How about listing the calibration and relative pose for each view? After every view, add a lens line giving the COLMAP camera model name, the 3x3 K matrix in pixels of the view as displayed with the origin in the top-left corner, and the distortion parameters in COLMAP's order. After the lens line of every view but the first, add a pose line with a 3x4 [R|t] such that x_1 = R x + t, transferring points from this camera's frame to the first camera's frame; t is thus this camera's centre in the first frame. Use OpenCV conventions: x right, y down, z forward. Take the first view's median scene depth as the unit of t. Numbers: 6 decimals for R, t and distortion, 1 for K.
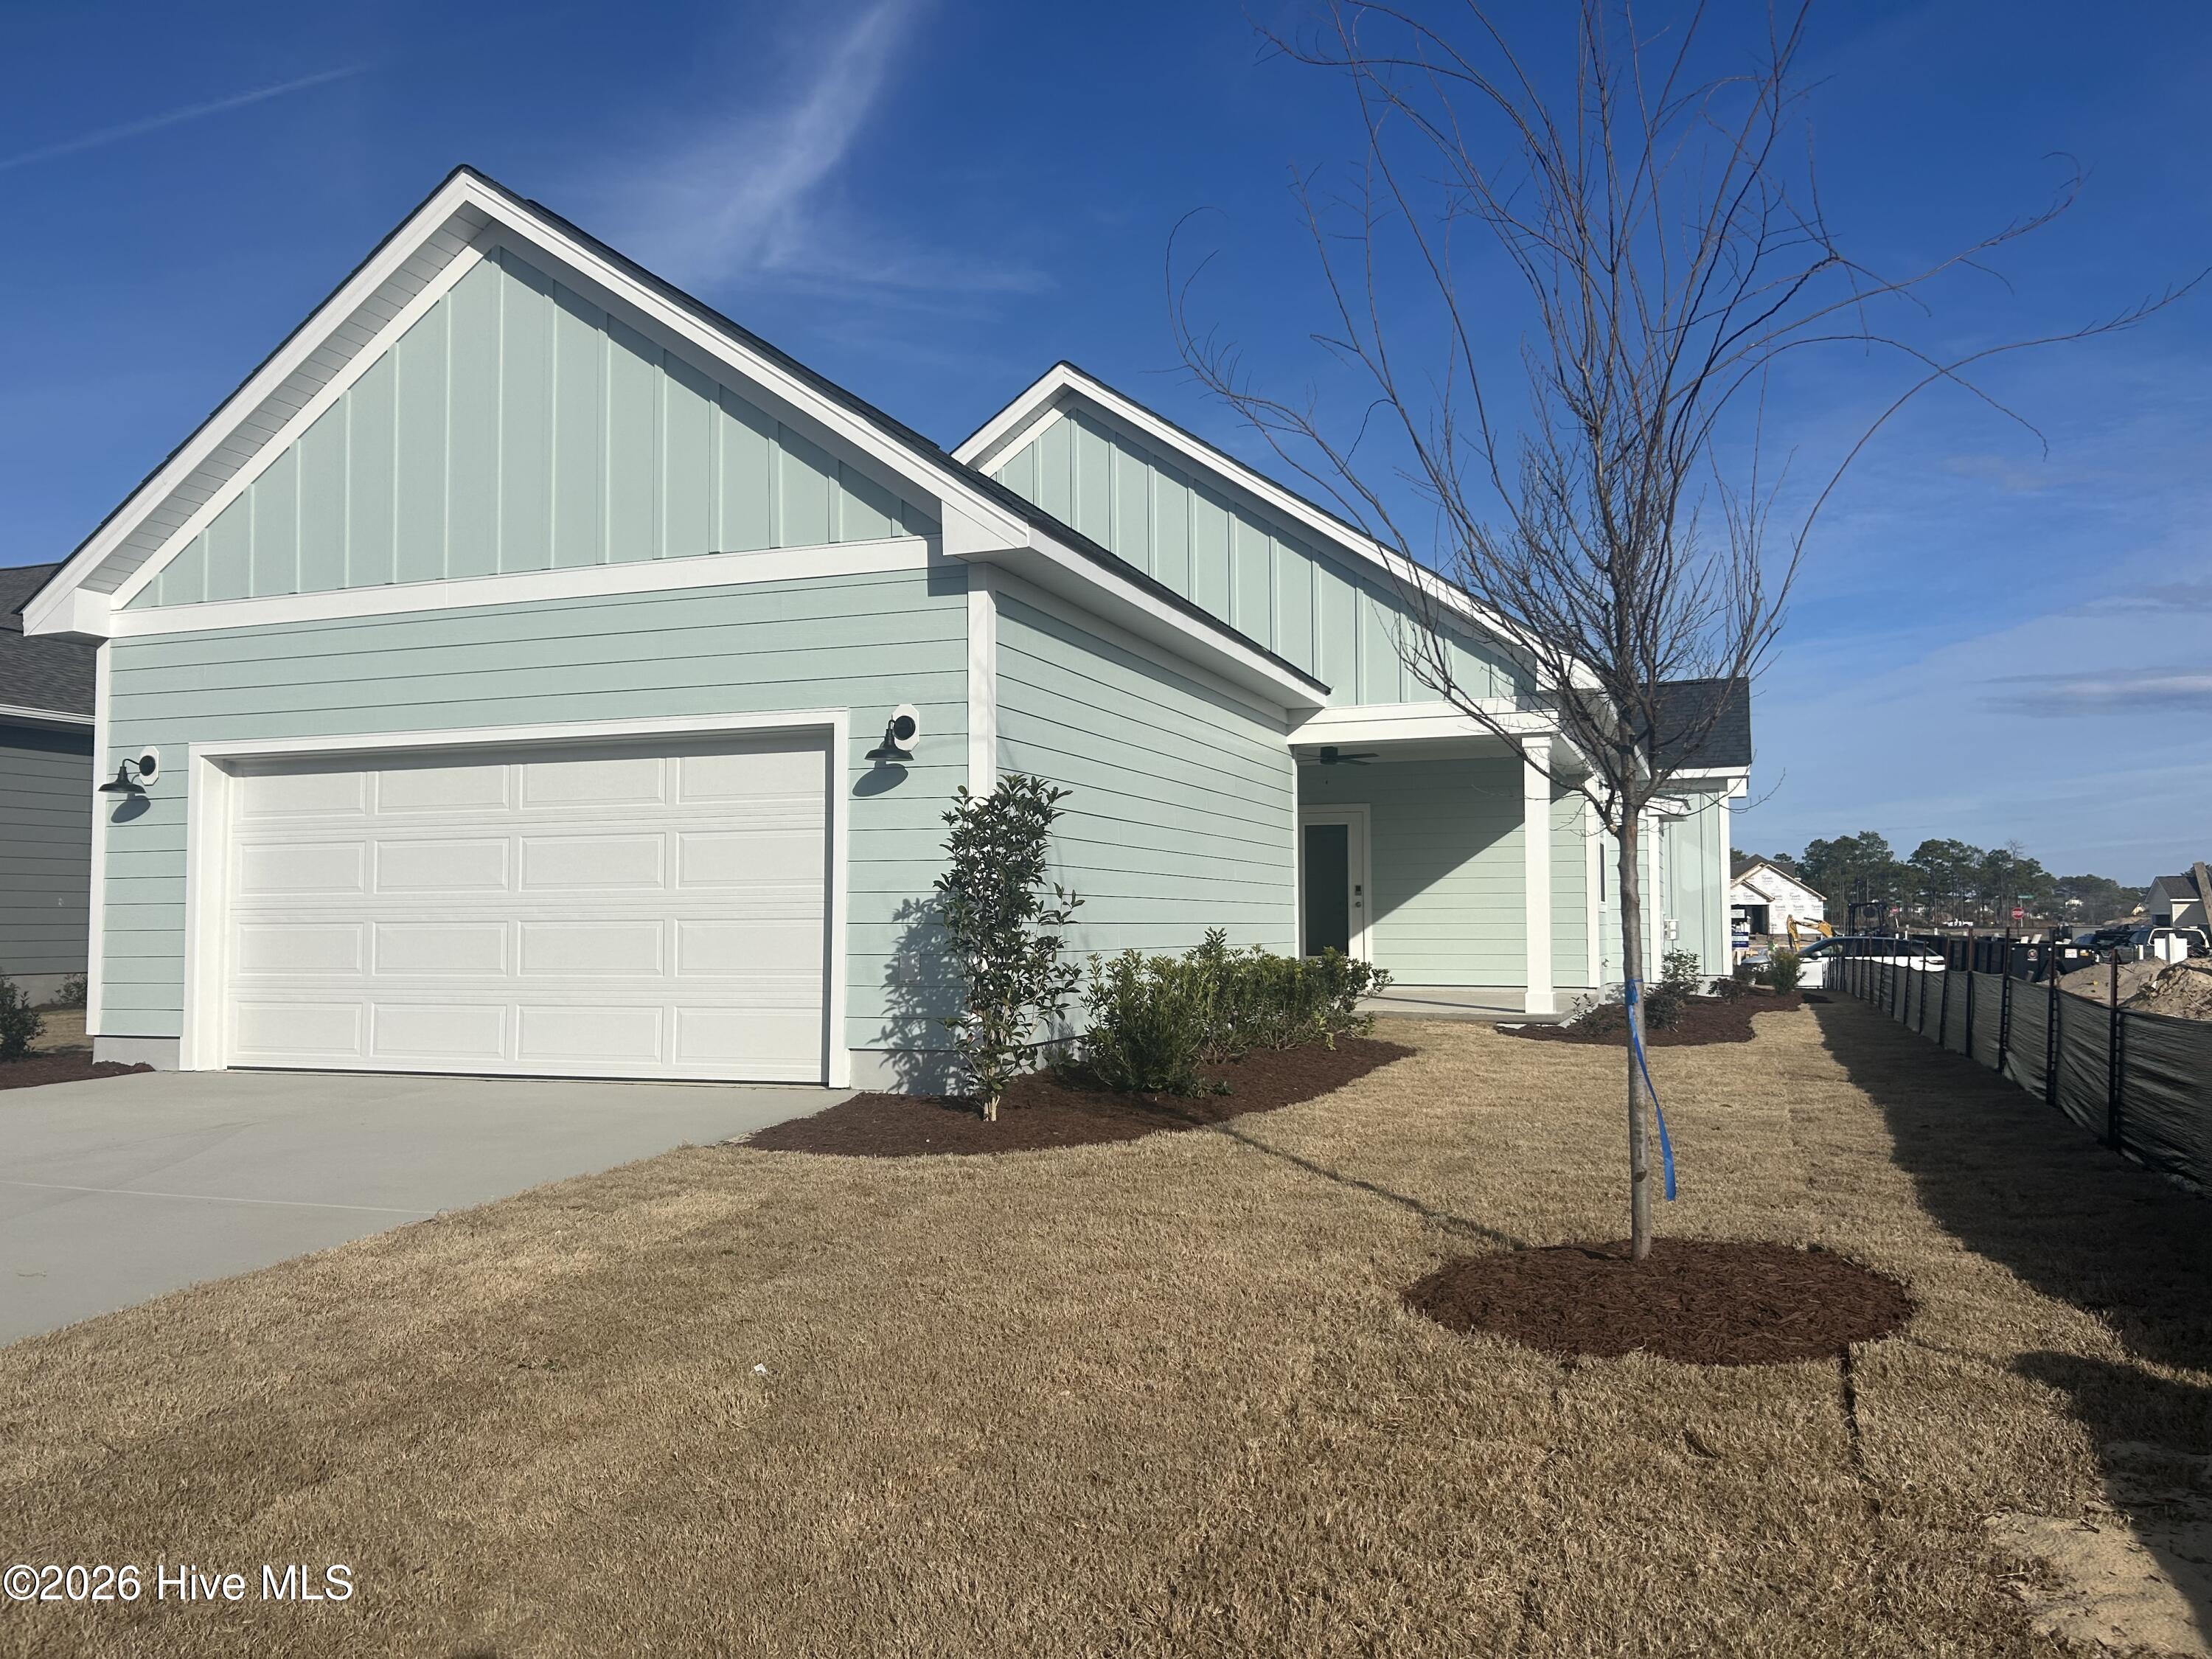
lens RADIAL K [[1699.8, 0, 1247.1], [0, 1699.8, 825.1], [0, 0, 1]] dist [0.062231, -0.041405]
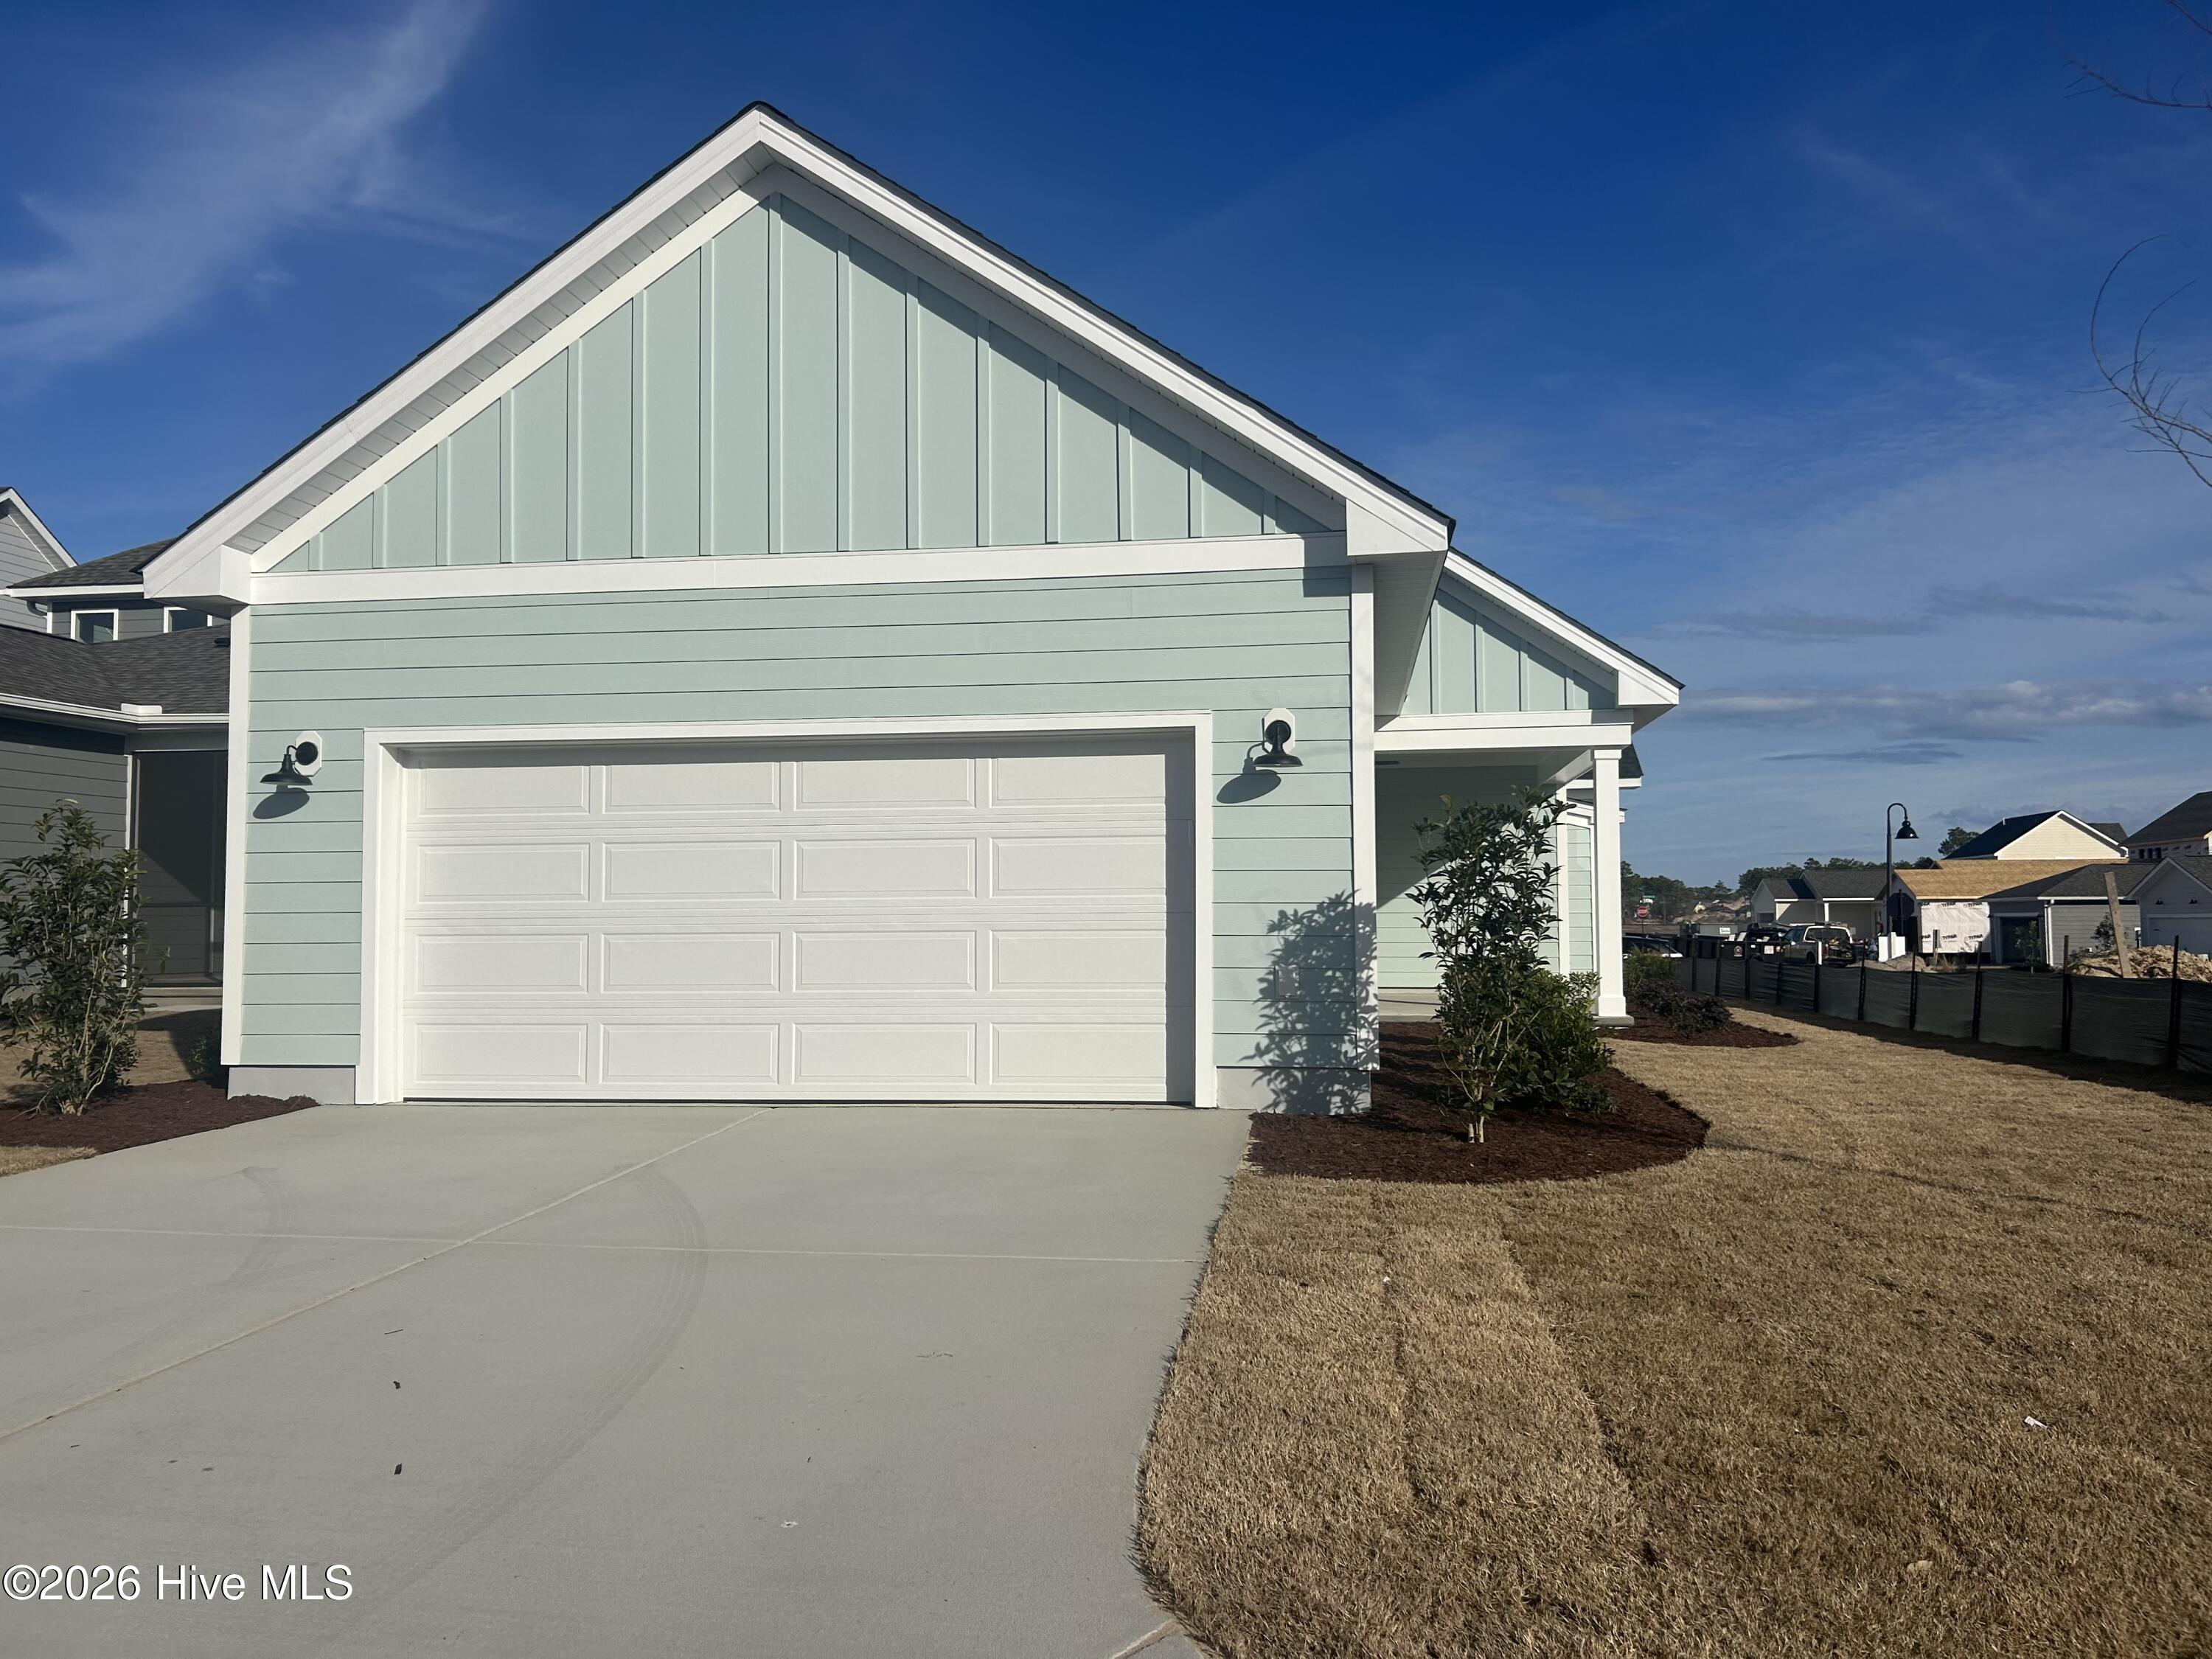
lens RADIAL K [[1699.8, 0, 1115.0], [0, 1699.8, 824.1], [0, 0, 1]] dist [0.062231, -0.041405]
pose [[0.975371, 0.011124, 0.220292, -0.458316], [-0.011675, 0.999931, 0.001198, -0.005124], [-0.220264, -0.003741, 0.975433, 0.074419]]
